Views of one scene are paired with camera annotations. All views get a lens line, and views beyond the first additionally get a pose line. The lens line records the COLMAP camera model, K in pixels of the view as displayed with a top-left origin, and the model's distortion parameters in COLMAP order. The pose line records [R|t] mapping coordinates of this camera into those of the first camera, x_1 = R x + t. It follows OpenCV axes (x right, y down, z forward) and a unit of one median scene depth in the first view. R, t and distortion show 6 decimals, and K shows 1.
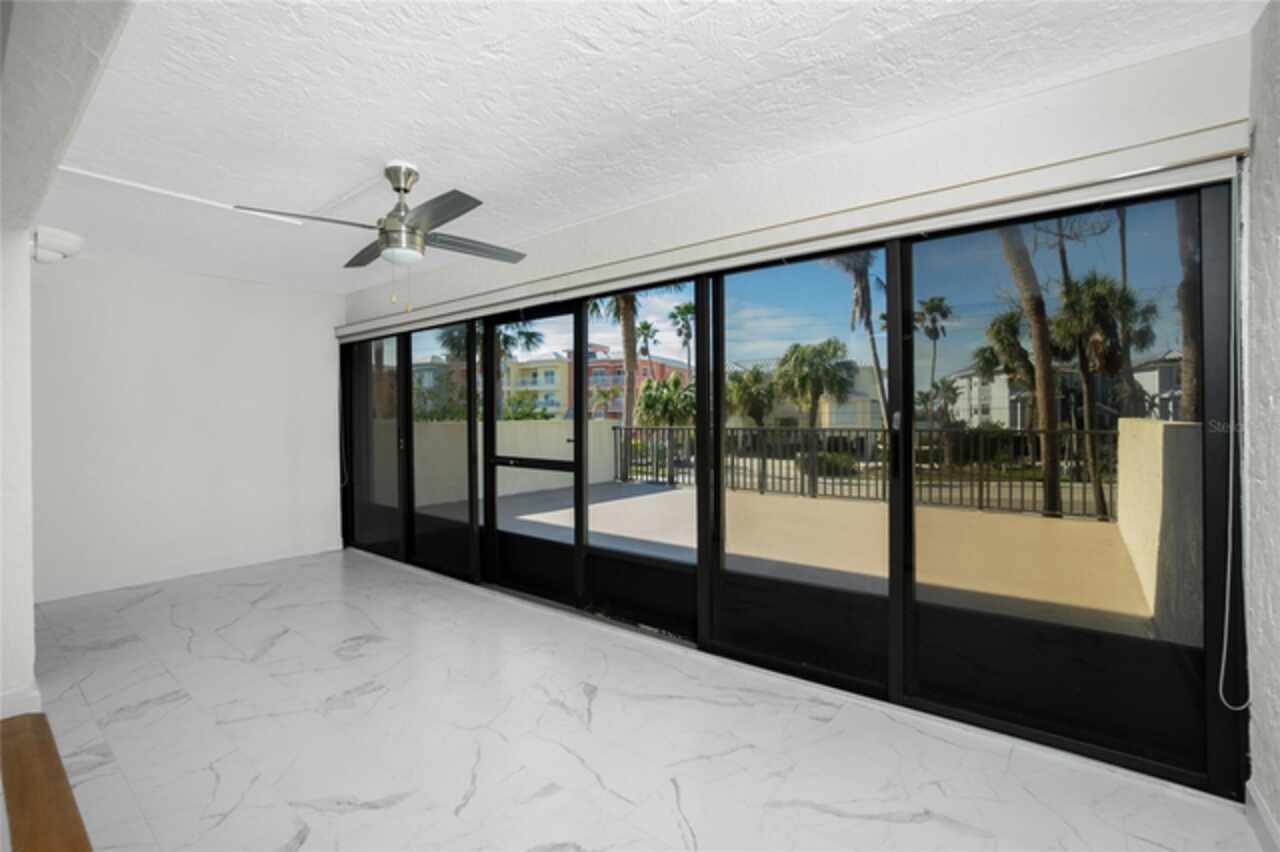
lens RADIAL K [[562.8, 0, 648.6], [0, 562.8, 422.4], [0, 0, 1]] dist [-0.030100, 0.001105]
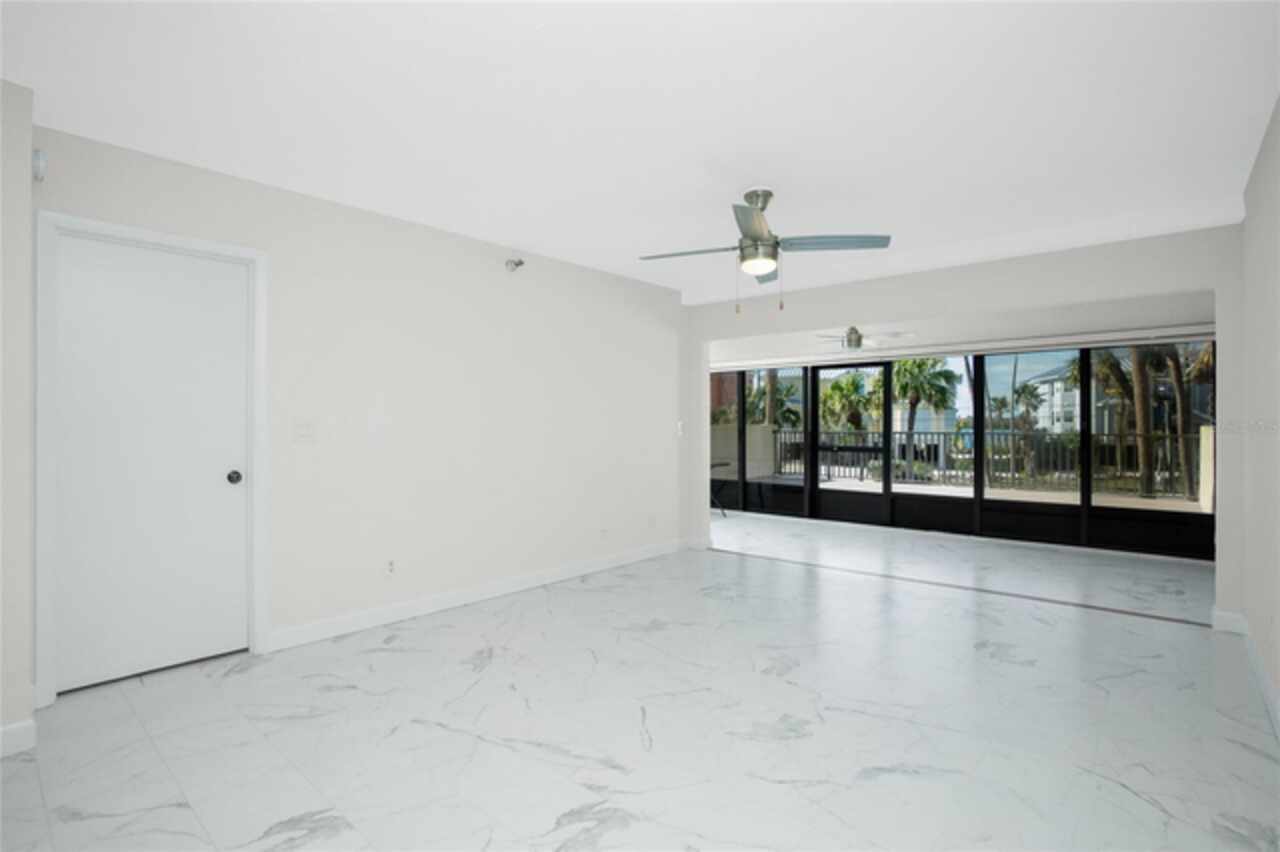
lens RADIAL K [[619.5, 0, 639.7], [0, 619.5, 423.1], [0, 0, 1]] dist [-0.021471, 0.000515]
pose [[0.998257, 0.007953, -0.058477, -0.073026], [-0.008373, 0.999941, -0.006936, 0.000910], [0.058418, 0.007413, 0.998265, -0.095559]]
